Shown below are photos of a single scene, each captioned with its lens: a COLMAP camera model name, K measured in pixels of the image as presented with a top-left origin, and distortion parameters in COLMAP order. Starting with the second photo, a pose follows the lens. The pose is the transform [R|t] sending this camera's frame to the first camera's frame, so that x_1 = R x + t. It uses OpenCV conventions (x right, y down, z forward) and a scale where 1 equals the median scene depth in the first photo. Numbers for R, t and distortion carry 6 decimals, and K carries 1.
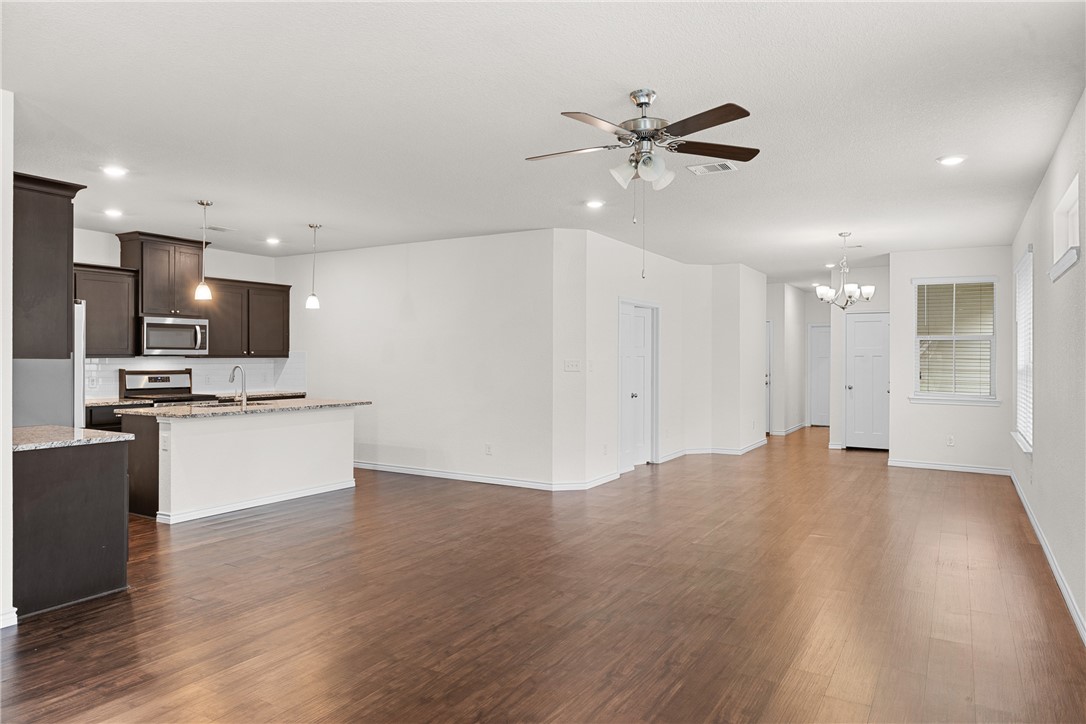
lens RADIAL K [[707.2, 0, 537.0], [0, 707.2, 361.0], [0, 0, 1]] dist [-0.007637, -0.000478]
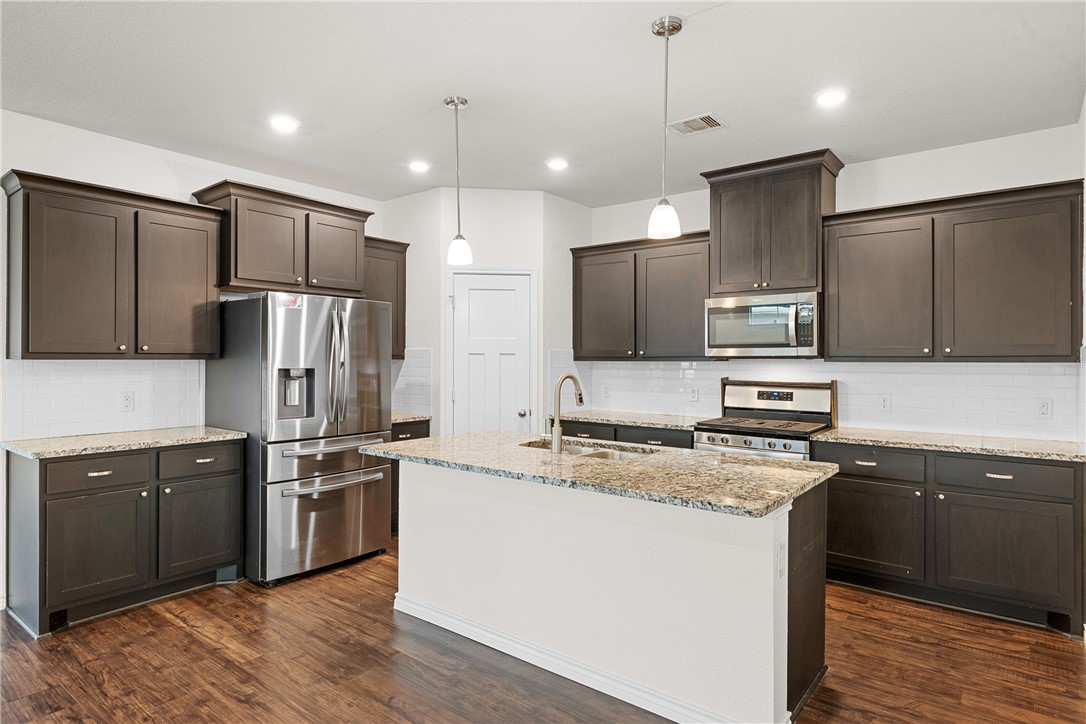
lens RADIAL K [[612.0, 0, 545.9], [0, 612.0, 356.5], [0, 0, 1]] dist [0.001545, 0.001183]
pose [[-0.118953, -0.008136, -0.992867, 0.030172], [-0.008566, 0.999938, -0.007168, -0.003201], [0.992863, 0.007652, -0.119015, 0.867290]]
